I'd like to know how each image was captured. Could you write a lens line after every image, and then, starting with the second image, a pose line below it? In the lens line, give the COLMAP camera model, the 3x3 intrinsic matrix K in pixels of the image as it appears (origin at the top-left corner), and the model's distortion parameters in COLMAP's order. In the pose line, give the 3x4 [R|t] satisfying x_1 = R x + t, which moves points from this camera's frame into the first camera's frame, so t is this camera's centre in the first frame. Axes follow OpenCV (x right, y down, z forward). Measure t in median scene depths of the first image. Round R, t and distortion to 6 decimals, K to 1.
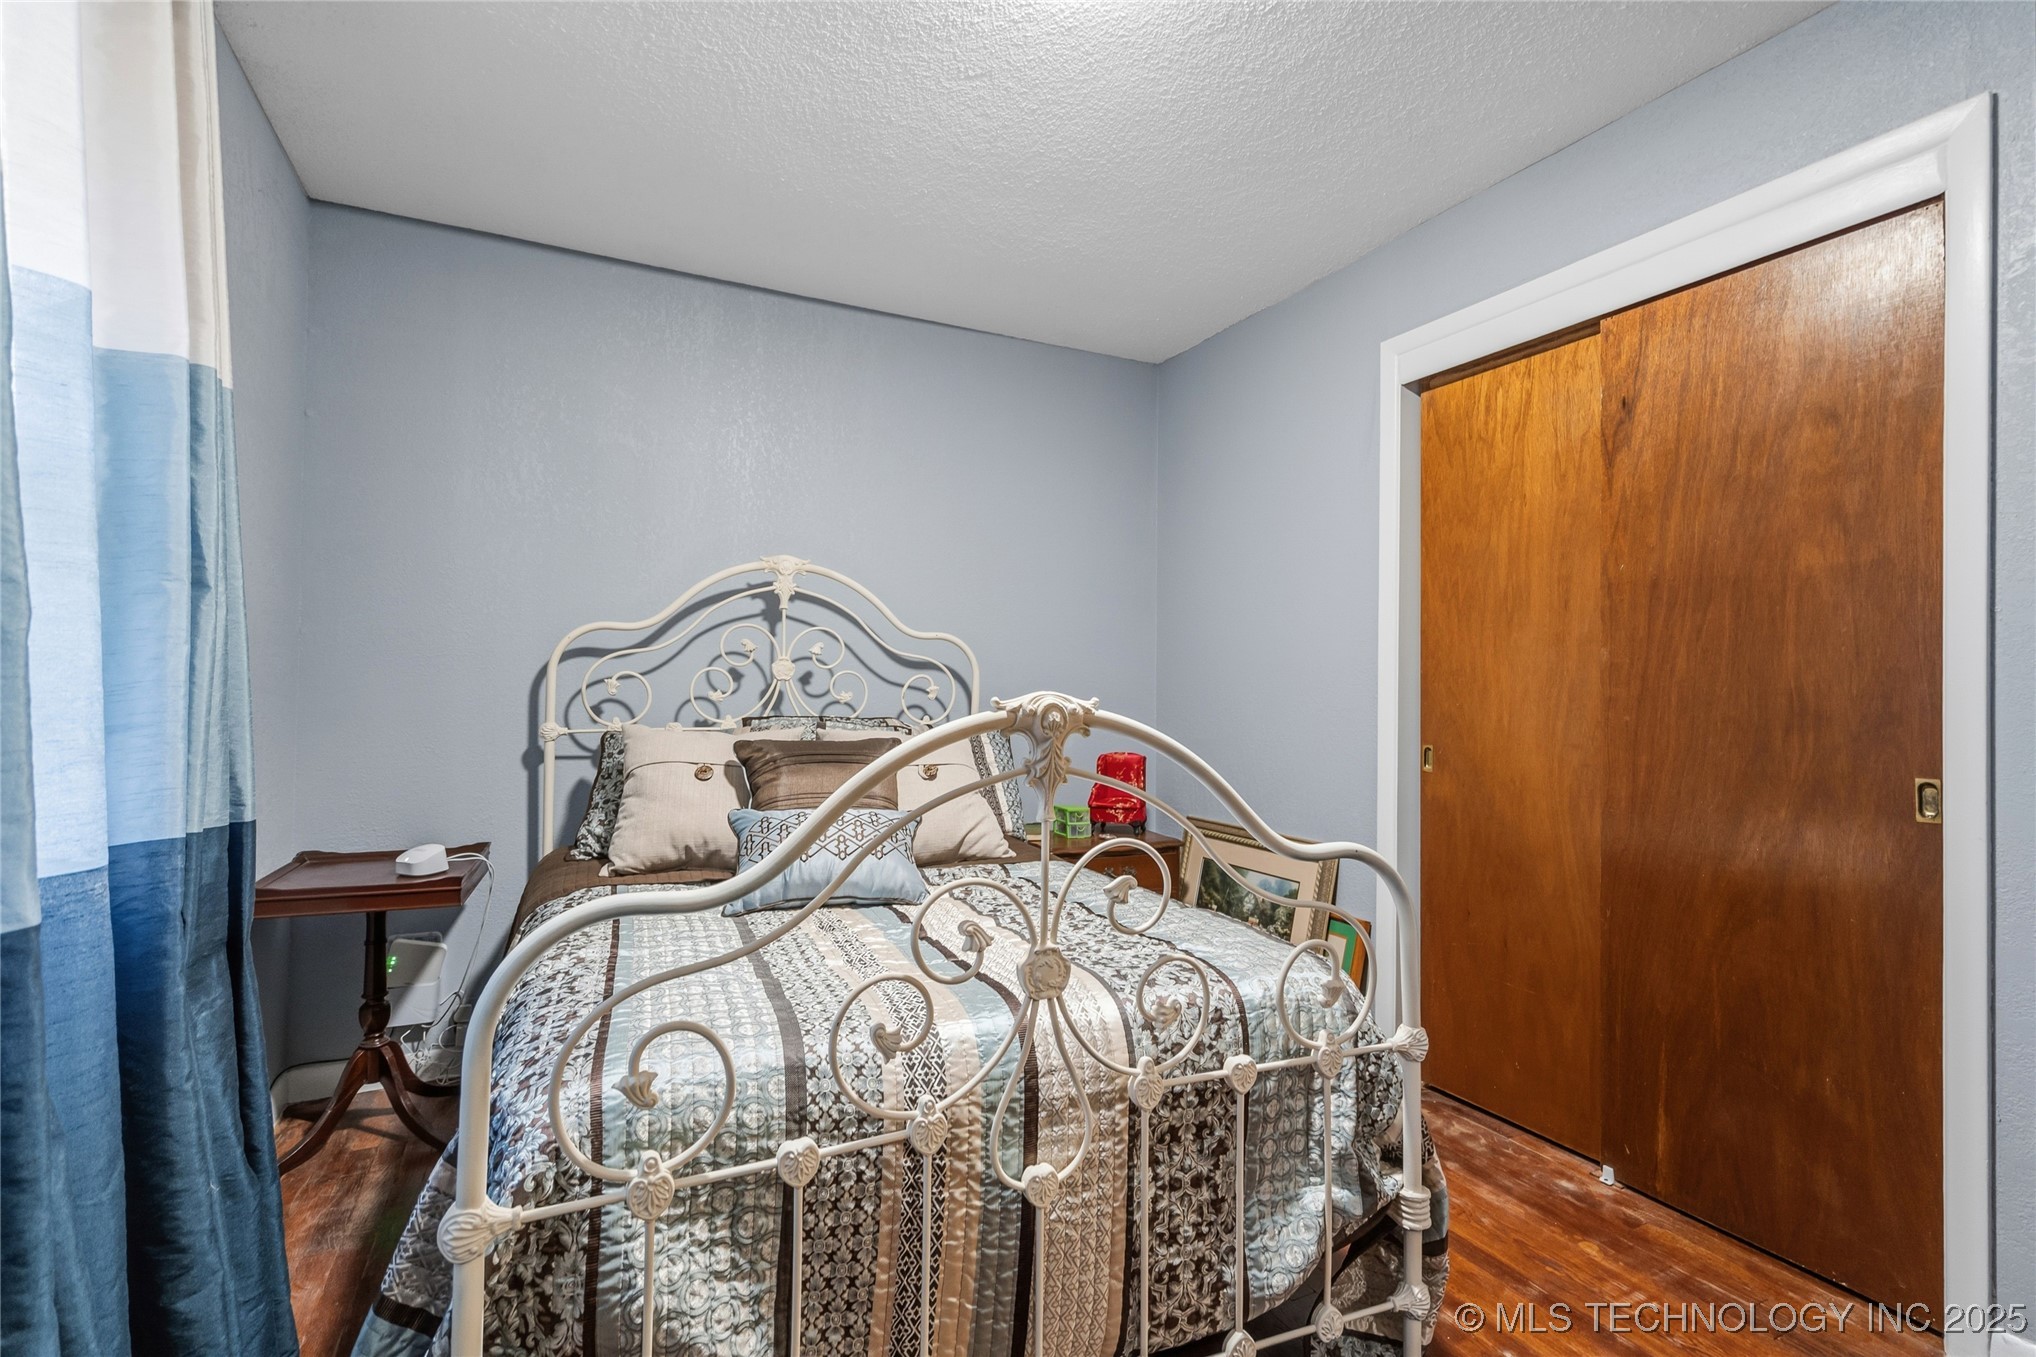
lens RADIAL K [[946.5, 0, 1018.6], [0, 946.5, 666.6], [0, 0, 1]] dist [-0.000781, 0.001464]
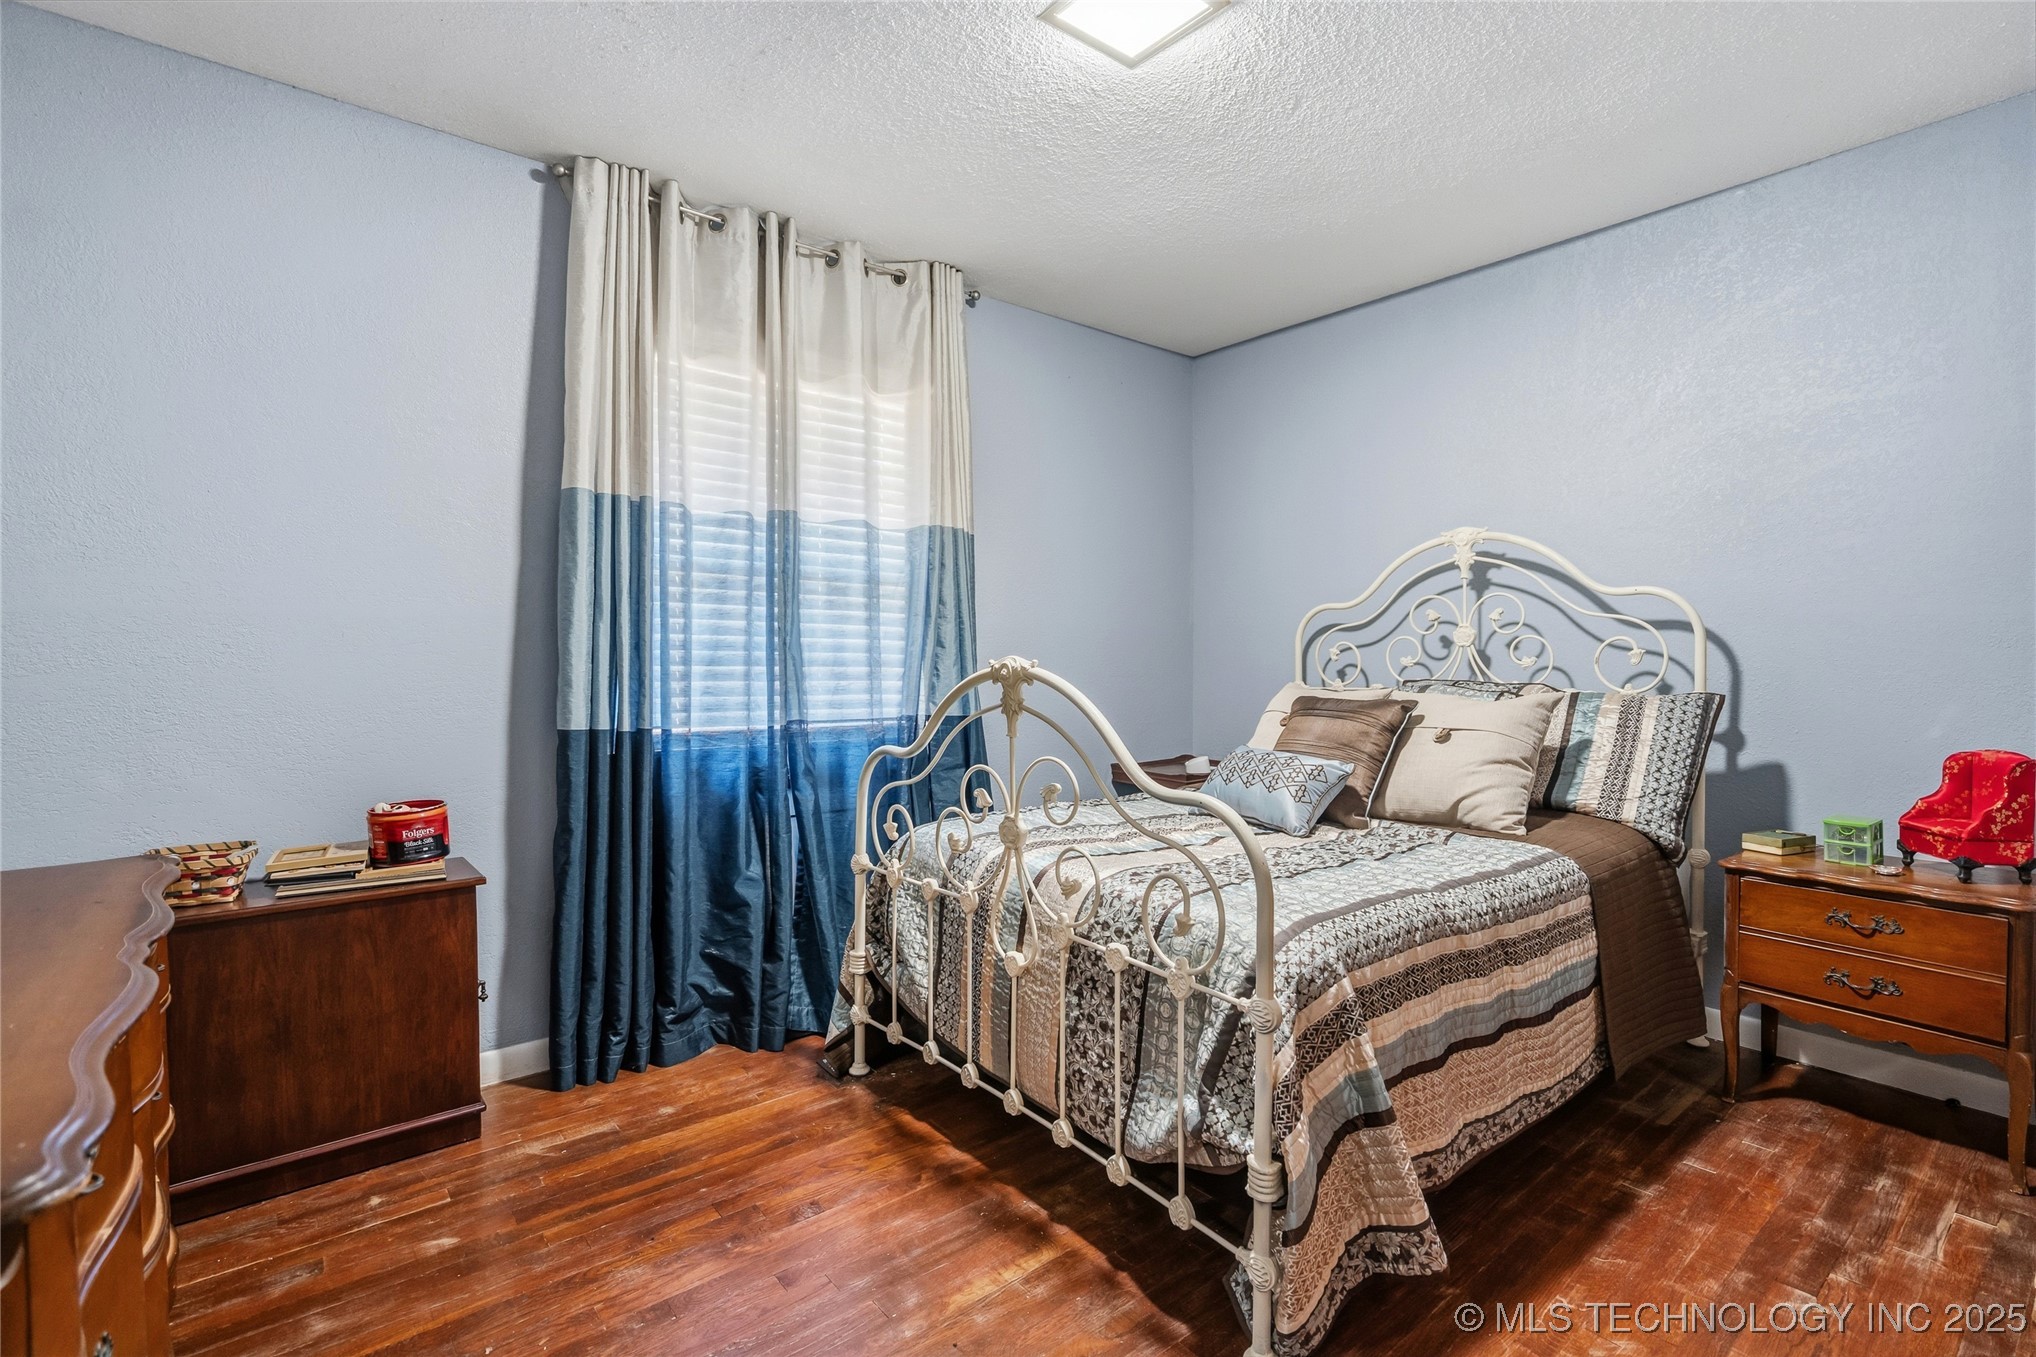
lens RADIAL K [[946.5, 0, 1019.0], [0, 946.5, 675.1], [0, 0, 1]] dist [-0.000781, 0.001464]
pose [[0.214477, 0.009138, -0.976686, 1.455773], [0.030689, 0.999399, 0.016090, 0.030762], [0.976247, -0.033424, 0.214068, 0.624255]]
